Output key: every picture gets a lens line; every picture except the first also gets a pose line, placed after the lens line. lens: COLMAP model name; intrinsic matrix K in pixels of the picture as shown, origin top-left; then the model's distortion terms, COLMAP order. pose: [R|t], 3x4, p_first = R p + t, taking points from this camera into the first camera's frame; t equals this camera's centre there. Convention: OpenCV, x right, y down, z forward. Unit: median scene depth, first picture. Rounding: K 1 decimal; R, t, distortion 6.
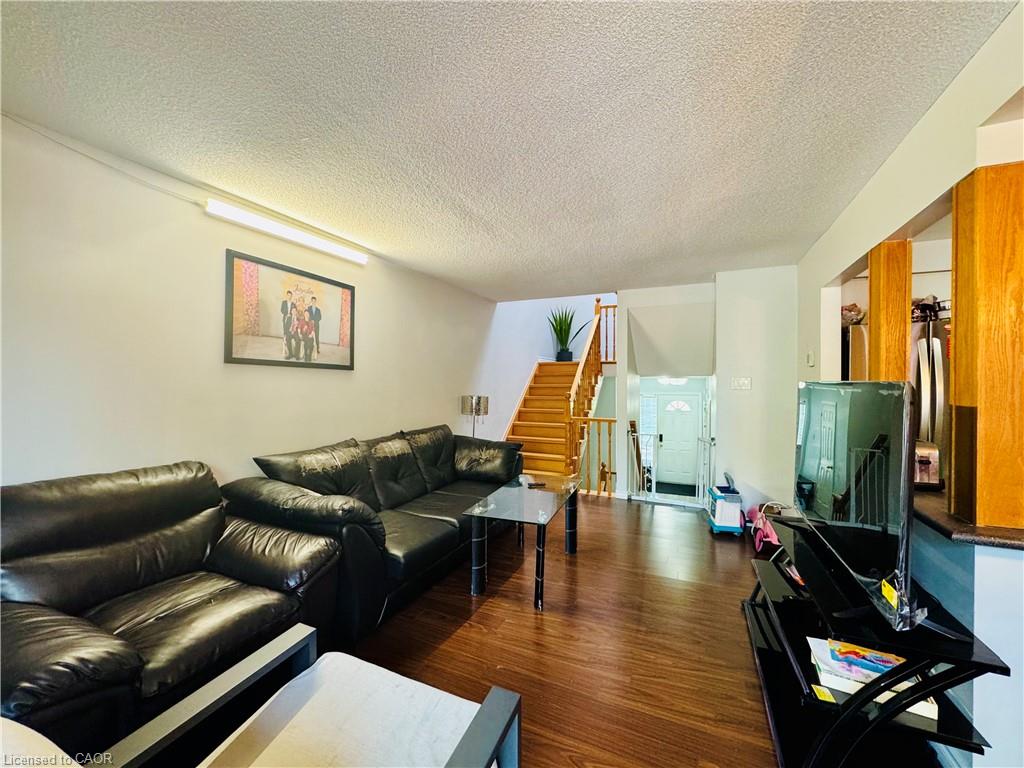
lens RADIAL K [[410.0, 0, 512.0], [0, 410.0, 384.0], [0, 0, 1]] dist [-0.001500, -0.000435]
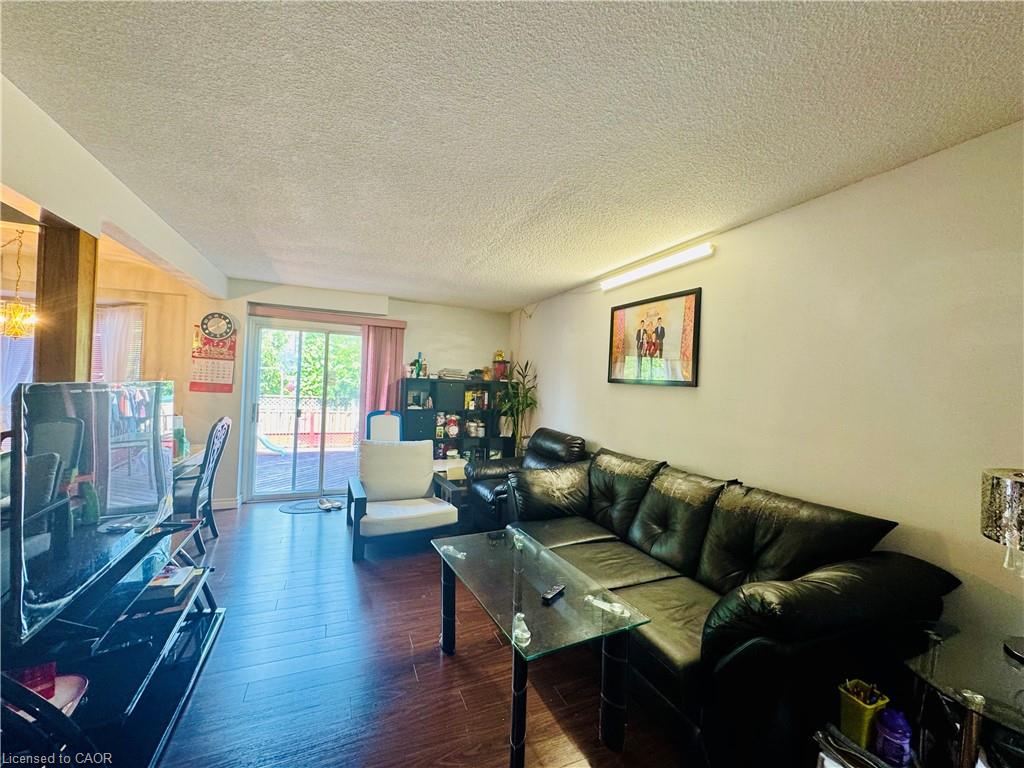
lens RADIAL K [[410.0, 0, 512.0], [0, 410.0, 384.0], [0, 0, 1]] dist [-0.001500, -0.000435]
pose [[-0.677381, -0.026675, -0.735148, 0.553696], [-0.045488, 0.998949, 0.005667, -0.031526], [0.734224, 0.037279, -0.677883, 1.475128]]
